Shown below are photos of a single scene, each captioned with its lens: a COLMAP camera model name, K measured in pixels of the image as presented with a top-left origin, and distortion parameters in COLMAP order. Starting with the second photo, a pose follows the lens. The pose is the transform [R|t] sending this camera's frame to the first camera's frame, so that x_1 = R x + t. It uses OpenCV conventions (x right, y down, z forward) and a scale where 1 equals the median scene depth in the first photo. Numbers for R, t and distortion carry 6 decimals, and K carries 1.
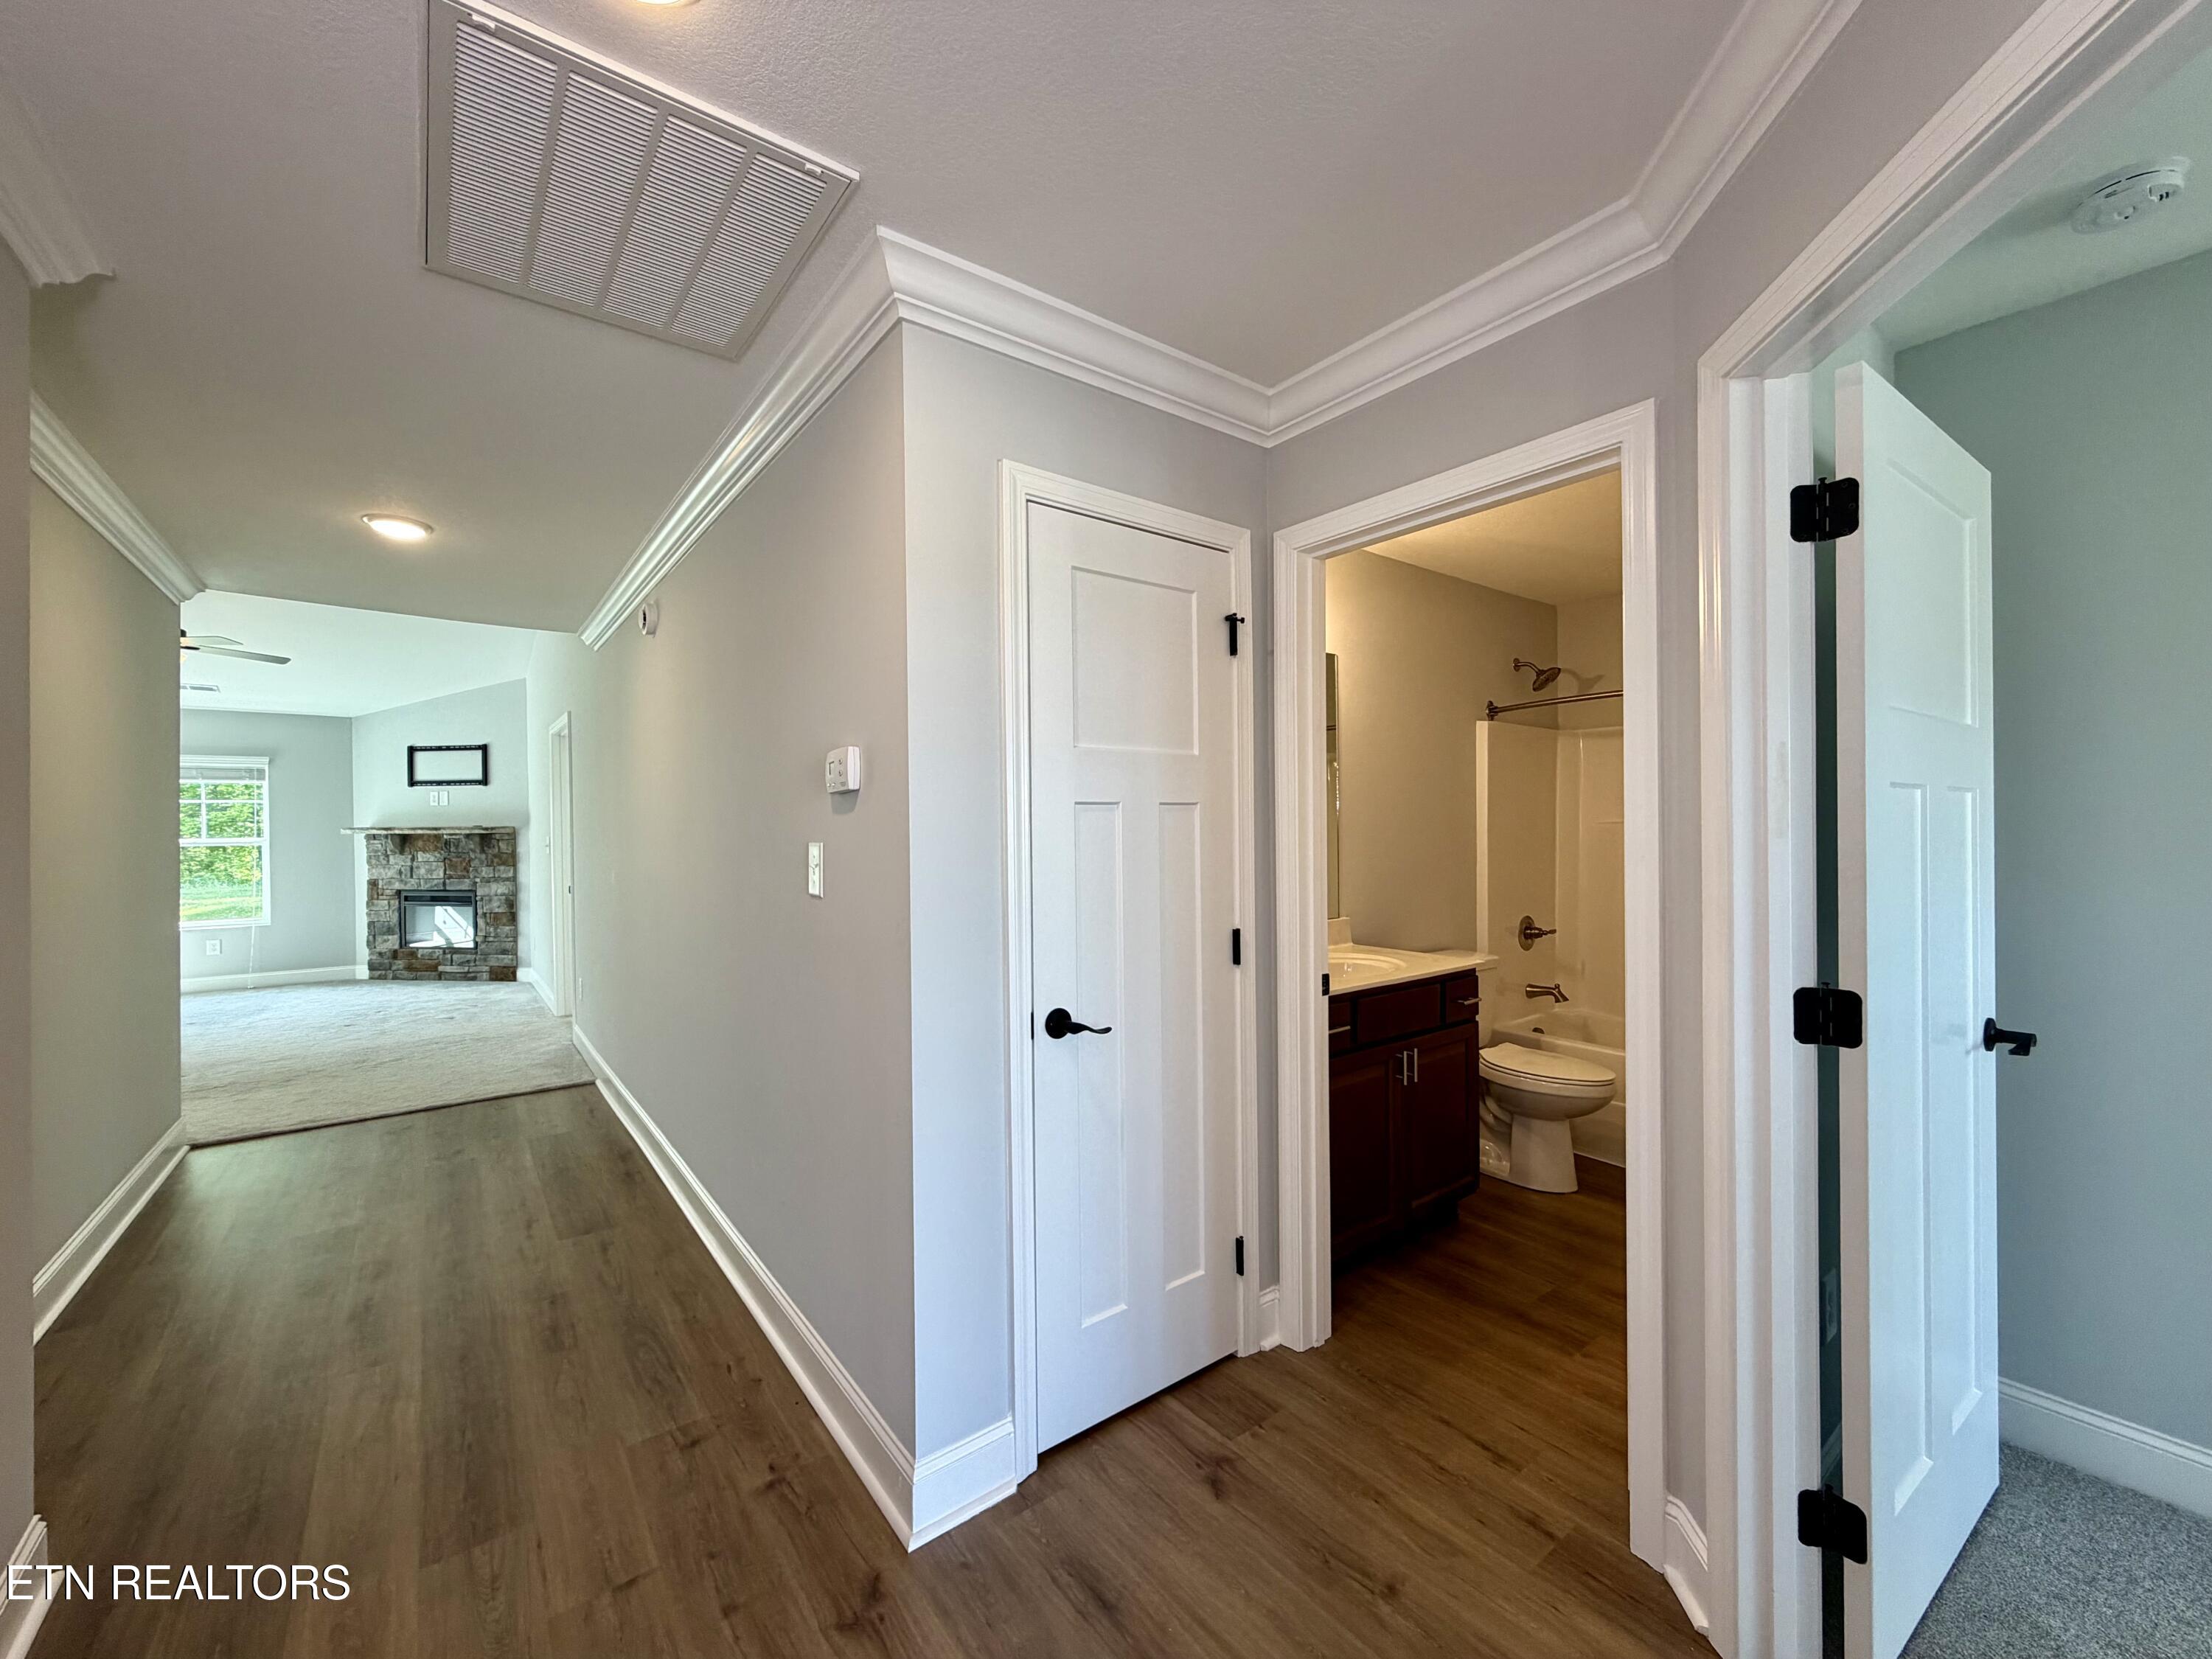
lens RADIAL K [[878.9, 0, 1095.6], [0, 878.9, 830.8], [0, 0, 1]] dist [-0.000003, 0.000071]
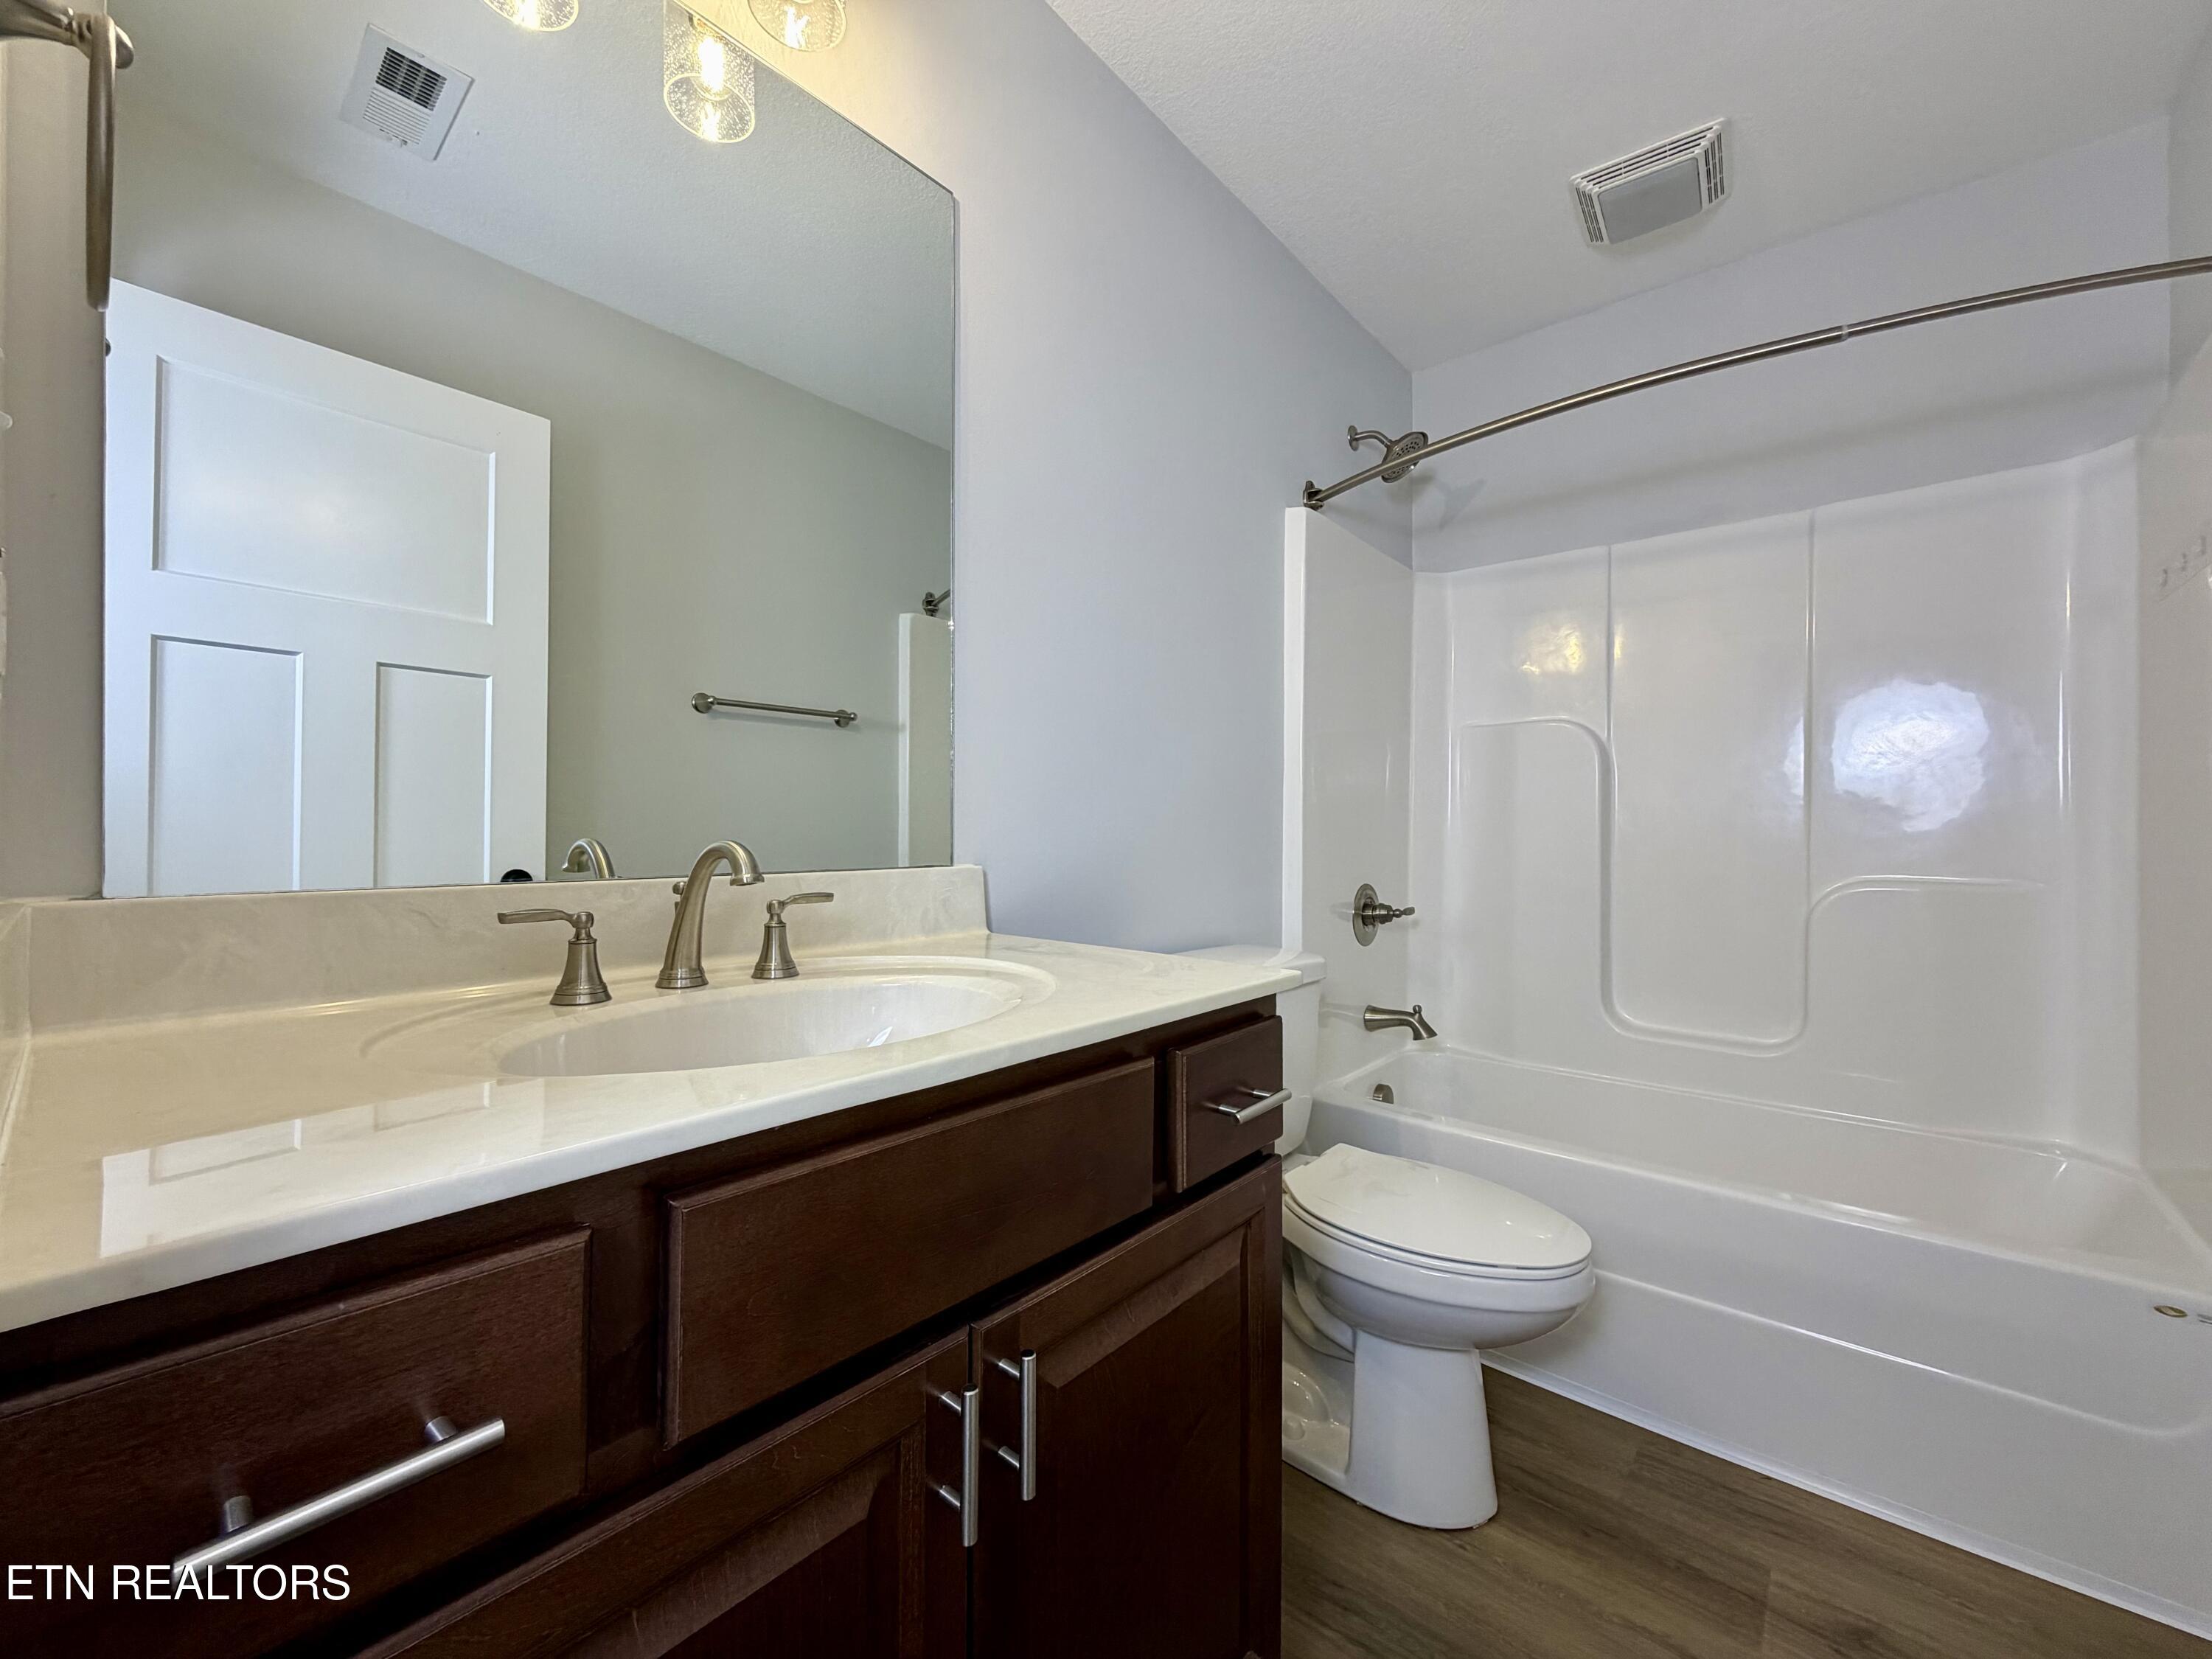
lens RADIAL K [[878.9, 0, 1095.6], [0, 878.9, 830.8], [0, 0, 1]] dist [-0.000003, 0.000071]
pose [[0.980148, 0.013345, 0.197817, 0.251225], [-0.012458, 0.999906, -0.005728, 0.081405], [-0.197875, 0.003150, 0.980222, 0.577237]]
